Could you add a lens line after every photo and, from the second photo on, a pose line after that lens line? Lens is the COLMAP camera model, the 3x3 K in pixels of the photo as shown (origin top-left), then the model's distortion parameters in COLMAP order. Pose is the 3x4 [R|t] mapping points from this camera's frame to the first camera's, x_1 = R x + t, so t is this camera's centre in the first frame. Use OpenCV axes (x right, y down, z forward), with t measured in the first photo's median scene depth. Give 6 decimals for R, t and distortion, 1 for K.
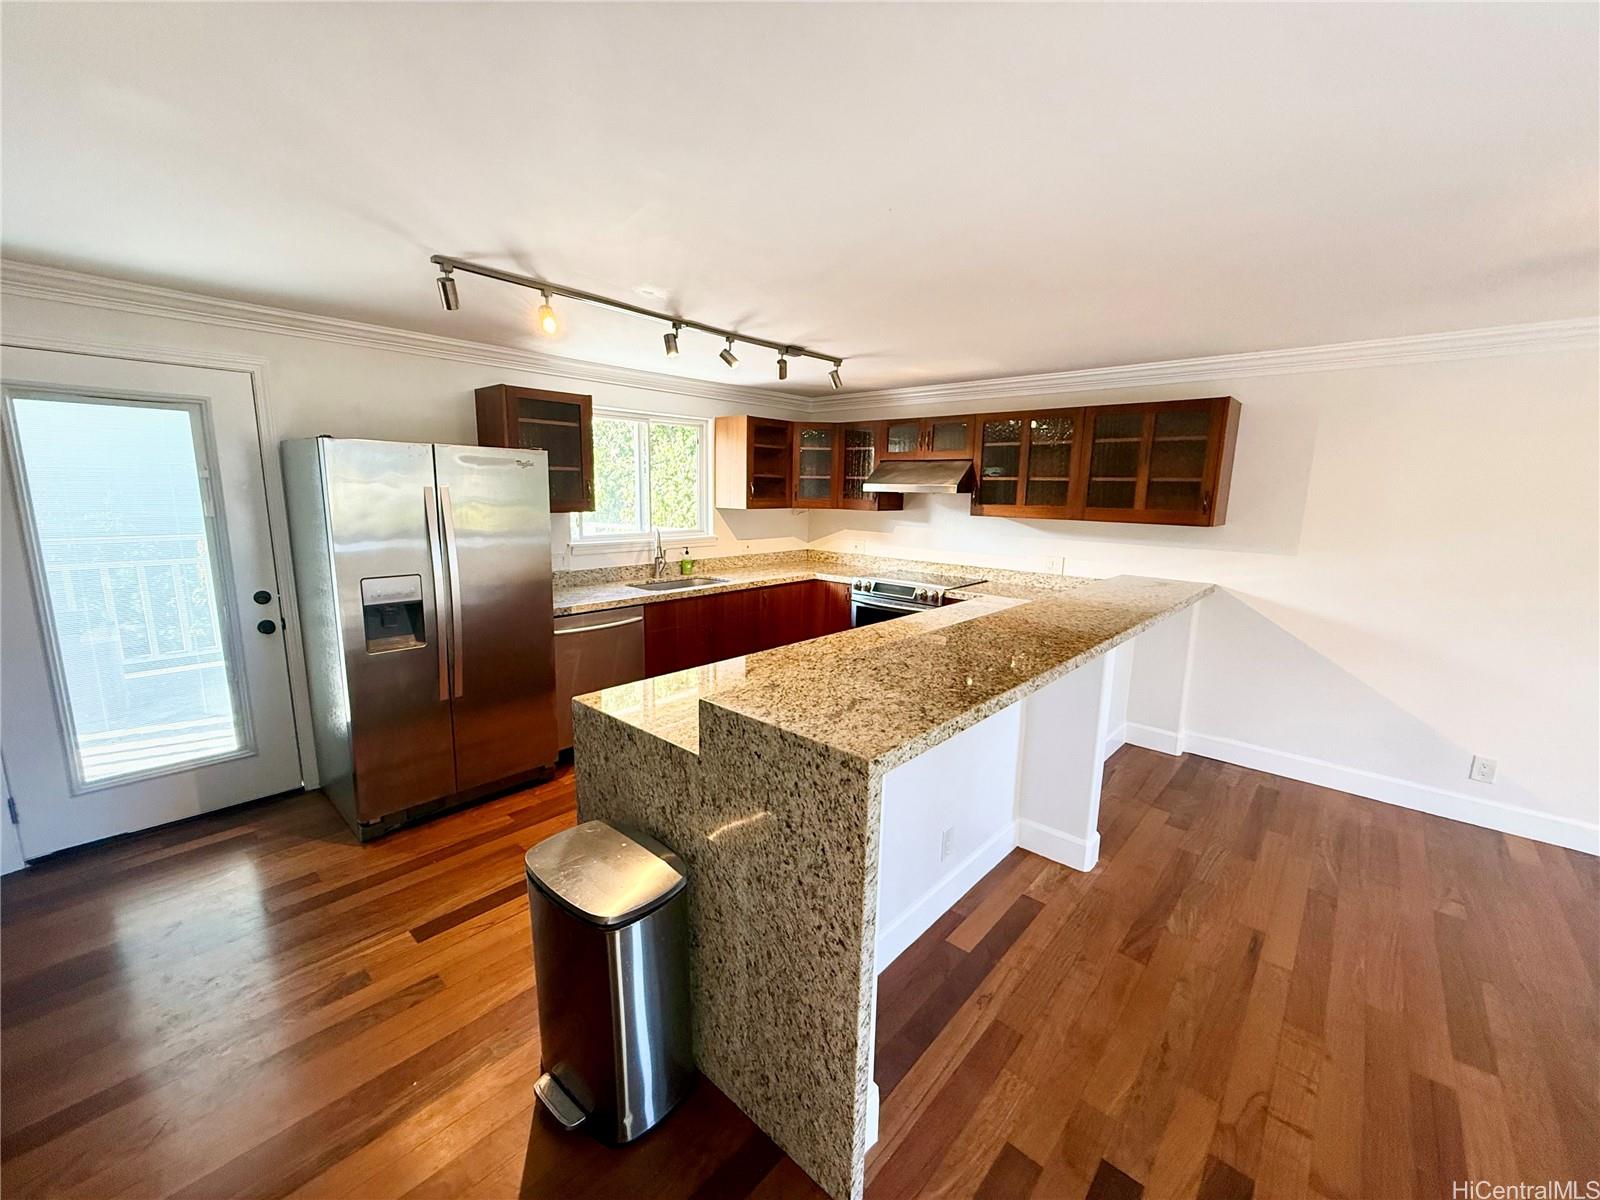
lens RADIAL K [[640.1, 0, 795.5], [0, 640.1, 602.2], [0, 0, 1]] dist [0.002507, 0.000513]
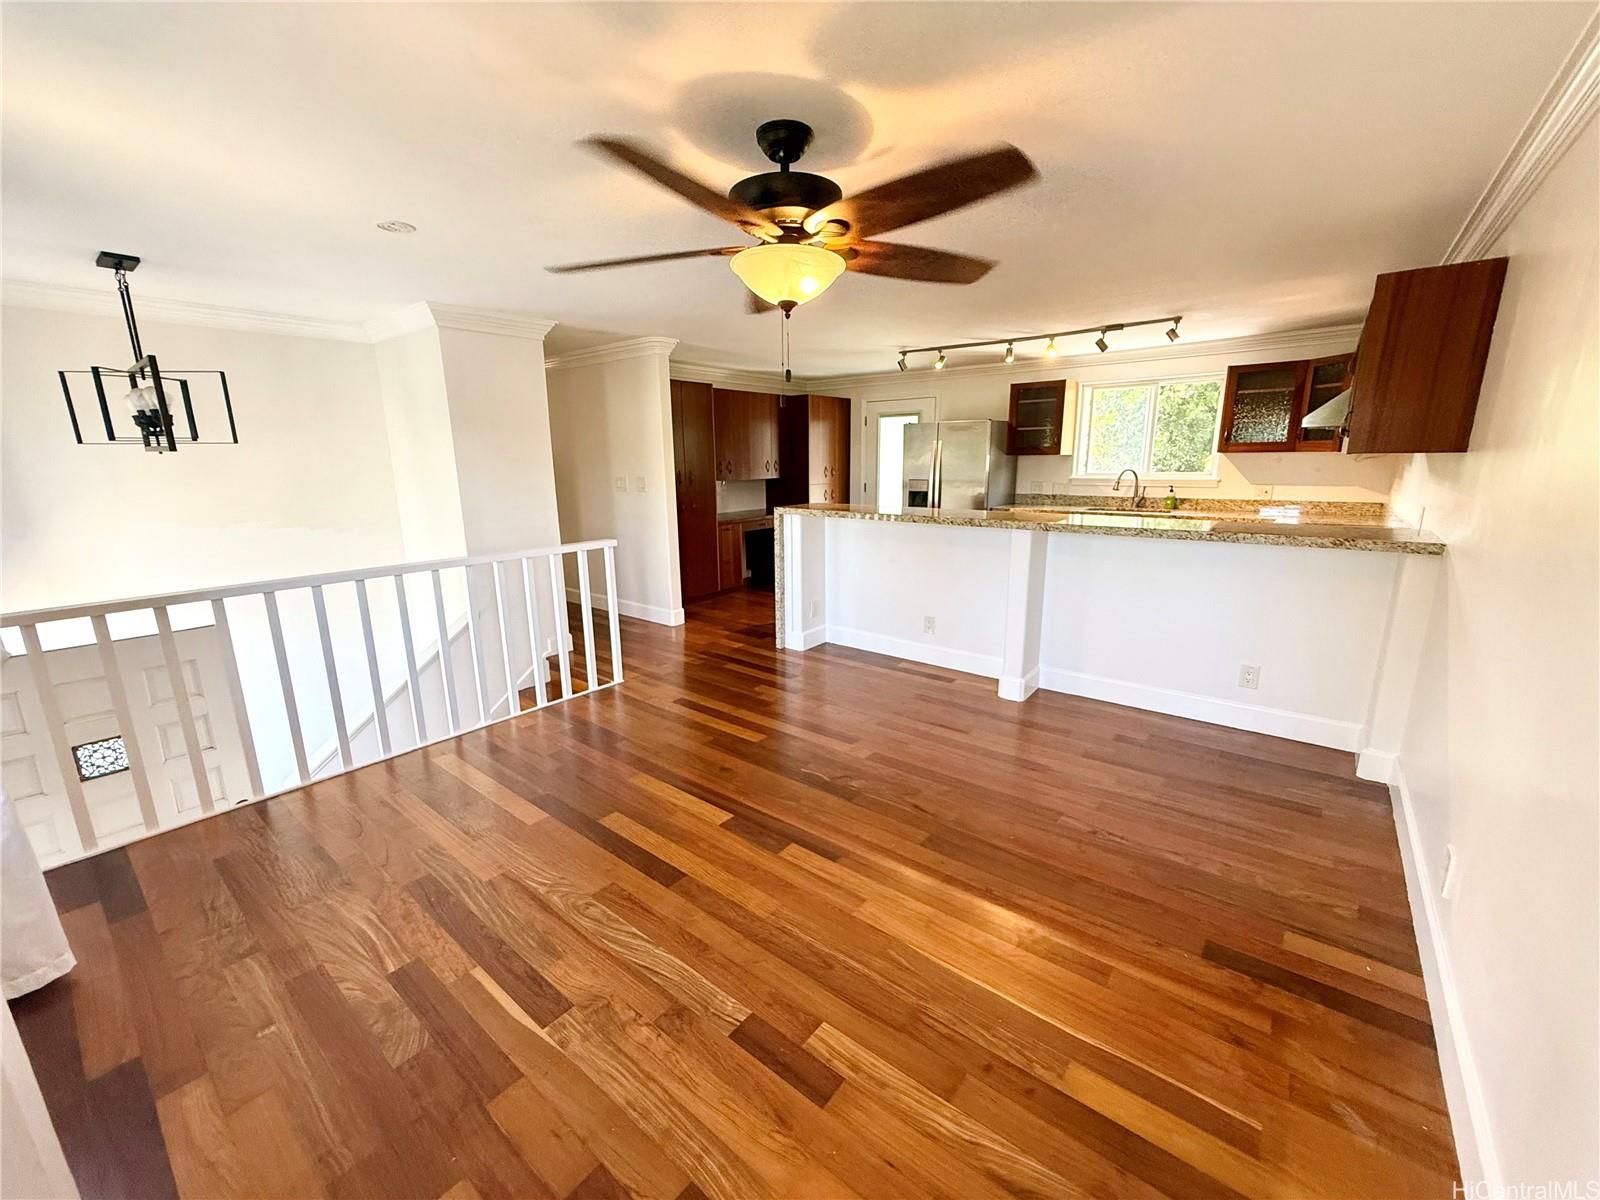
lens RADIAL K [[640.1, 0, 807.0], [0, 640.1, 604.1], [0, 0, 1]] dist [0.002507, 0.000513]
pose [[0.074243, 0.208903, -0.975114, 1.559975], [-0.168711, 0.966349, 0.194180, 0.015938], [0.982866, 0.150096, 0.106989, 0.347821]]
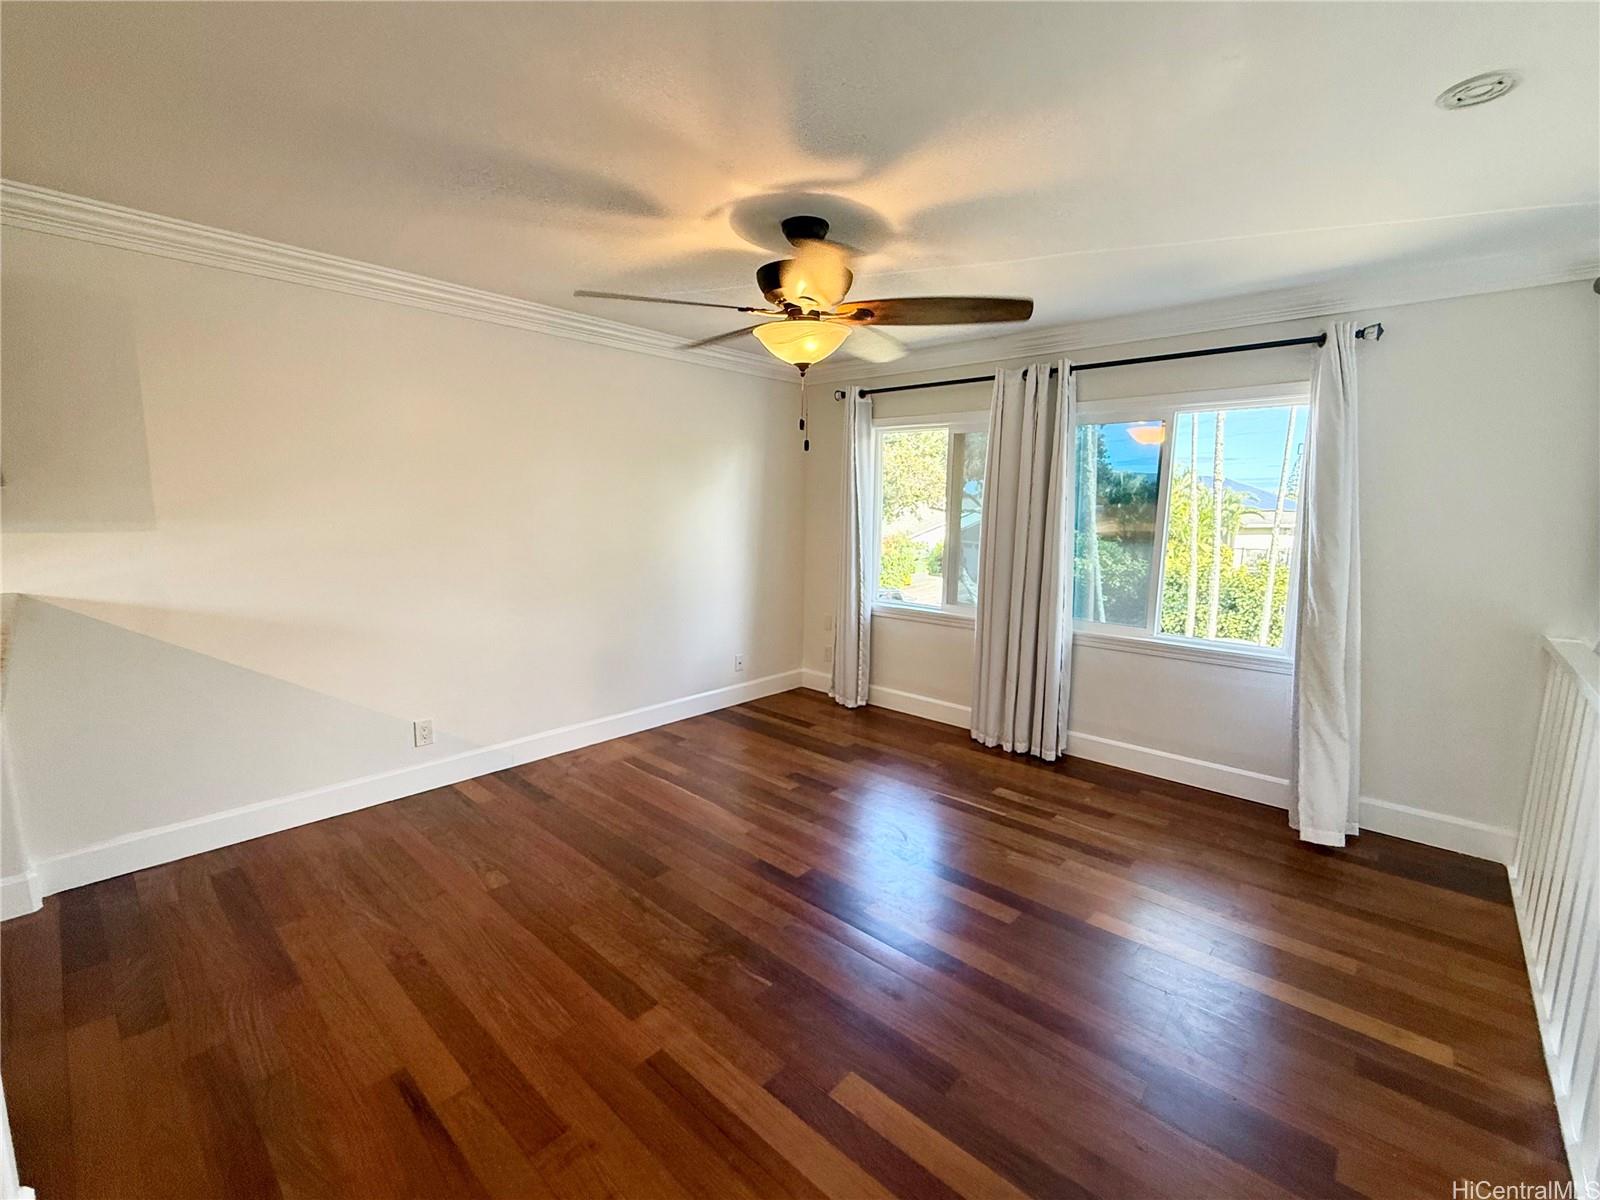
lens RADIAL K [[679.5, 0, 799.6], [0, 679.5, 600.0], [0, 0, 1]] dist [-0.001409, -0.000025]
pose [[0.002440, -0.157215, 0.987561, 0.083636], [0.166165, 0.973899, 0.154630, -0.001313], [-0.986095, 0.163721, 0.028500, 0.377997]]
